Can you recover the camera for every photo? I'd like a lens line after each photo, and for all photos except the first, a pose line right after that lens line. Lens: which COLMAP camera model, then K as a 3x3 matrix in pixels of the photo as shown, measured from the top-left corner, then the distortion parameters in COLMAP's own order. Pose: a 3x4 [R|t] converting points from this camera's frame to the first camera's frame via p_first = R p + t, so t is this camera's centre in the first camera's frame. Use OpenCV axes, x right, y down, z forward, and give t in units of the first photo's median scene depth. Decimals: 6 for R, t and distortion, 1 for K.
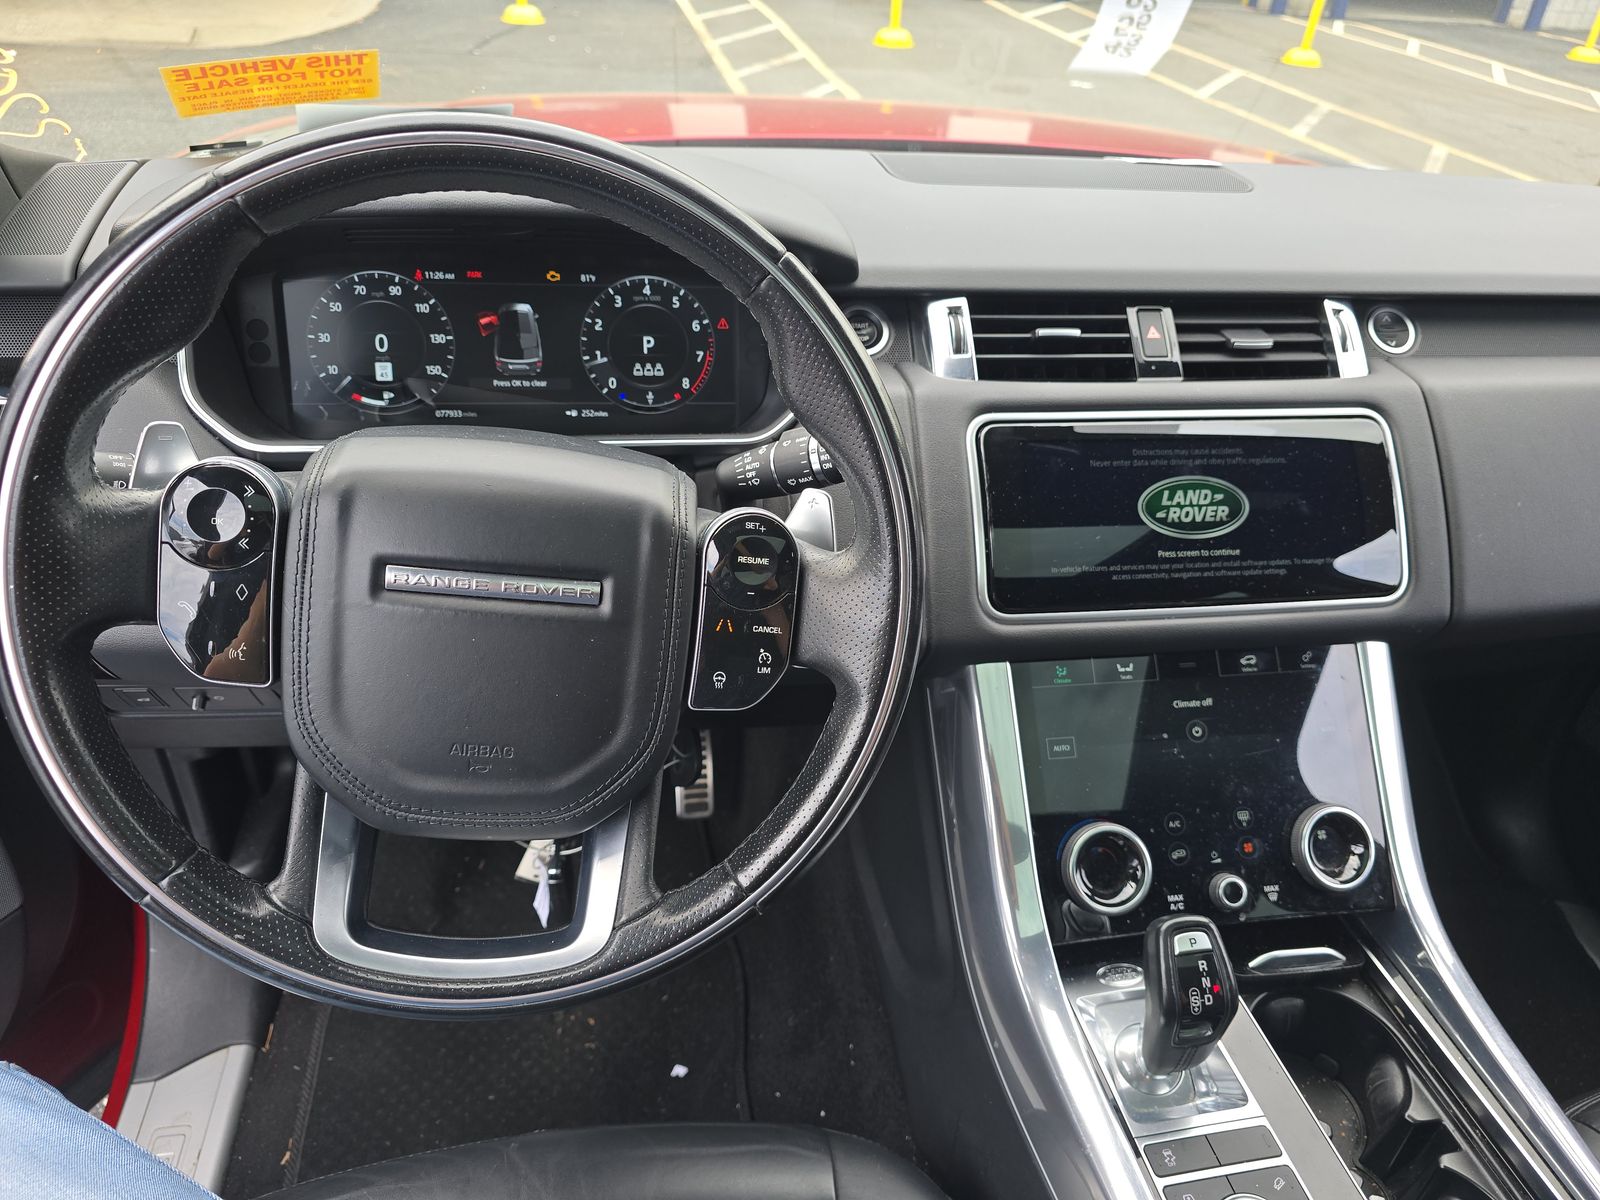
lens RADIAL K [[1073.8, 0, 786.6], [0, 1073.8, 596.7], [0, 0, 1]] dist [0.034340, -0.024854]
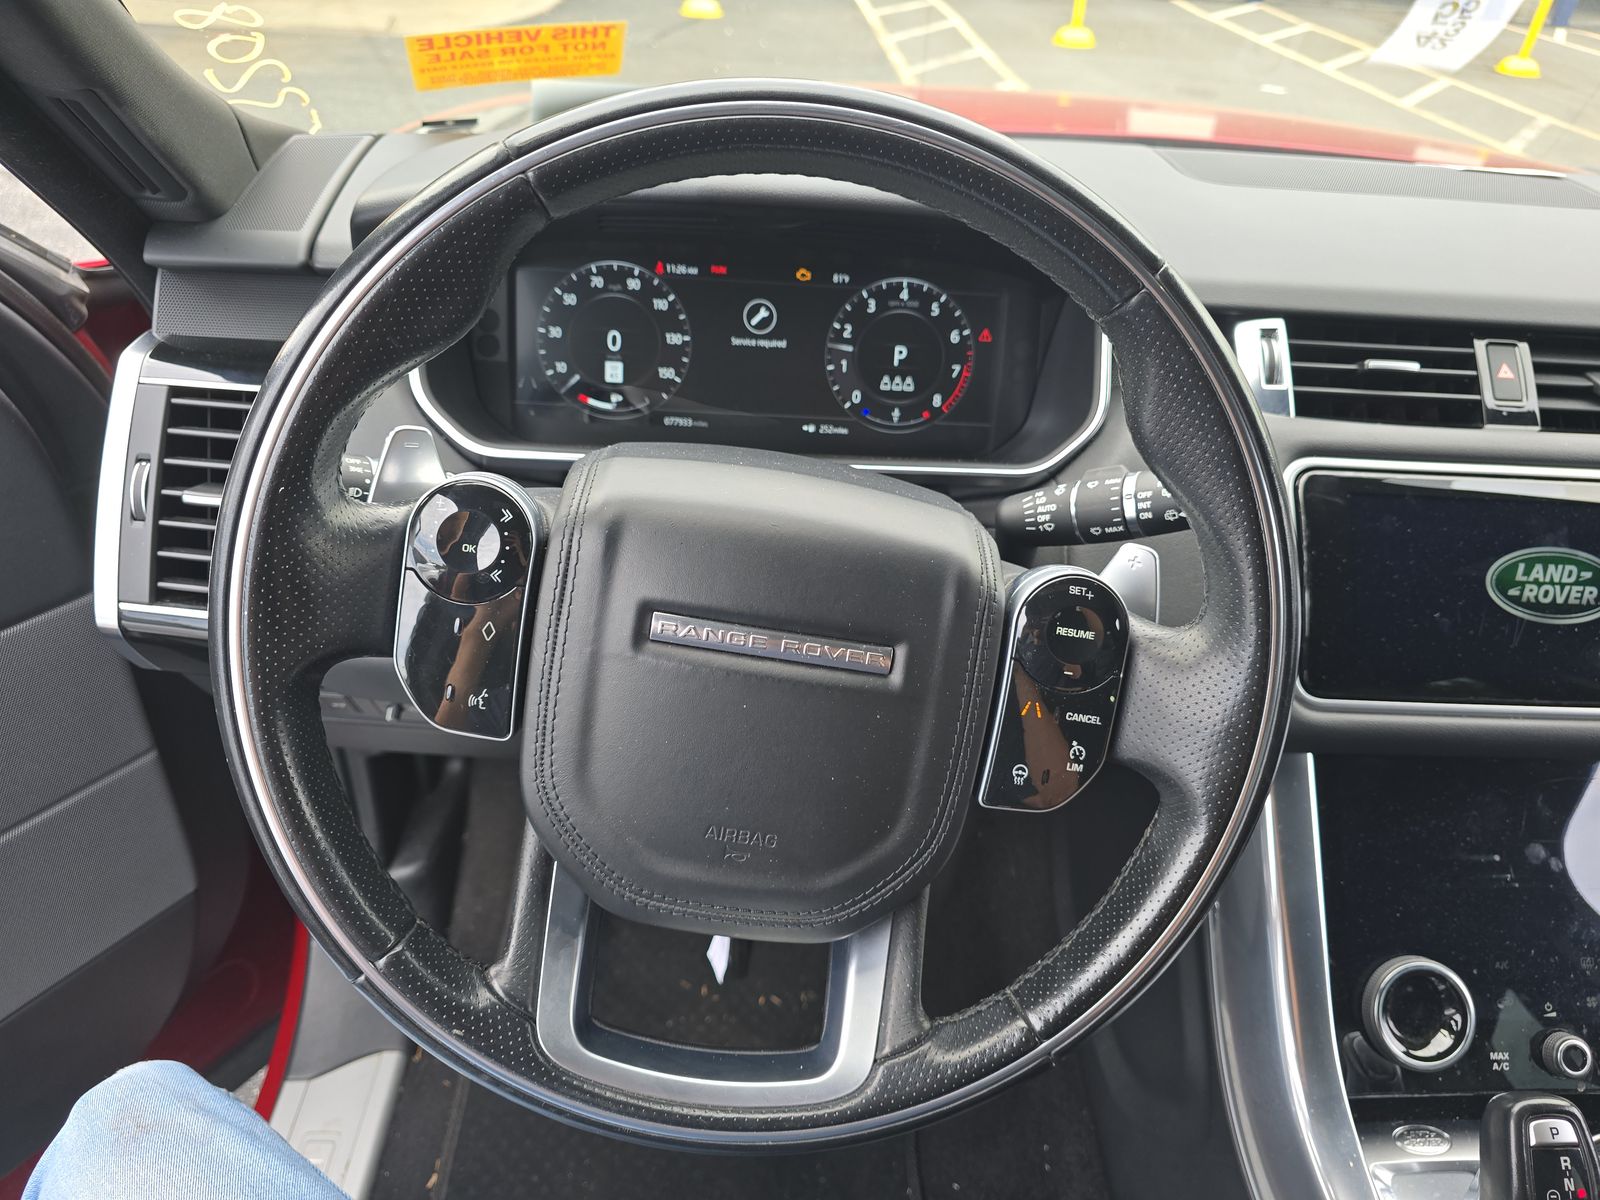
lens RADIAL K [[1073.8, 0, 792.4], [0, 1073.8, 596.1], [0, 0, 1]] dist [0.034340, -0.024854]
pose [[0.991278, 0.074992, -0.108366, -0.114155], [-0.074908, 0.997179, 0.004853, -0.036106], [0.108425, 0.003307, 0.994099, 0.113936]]
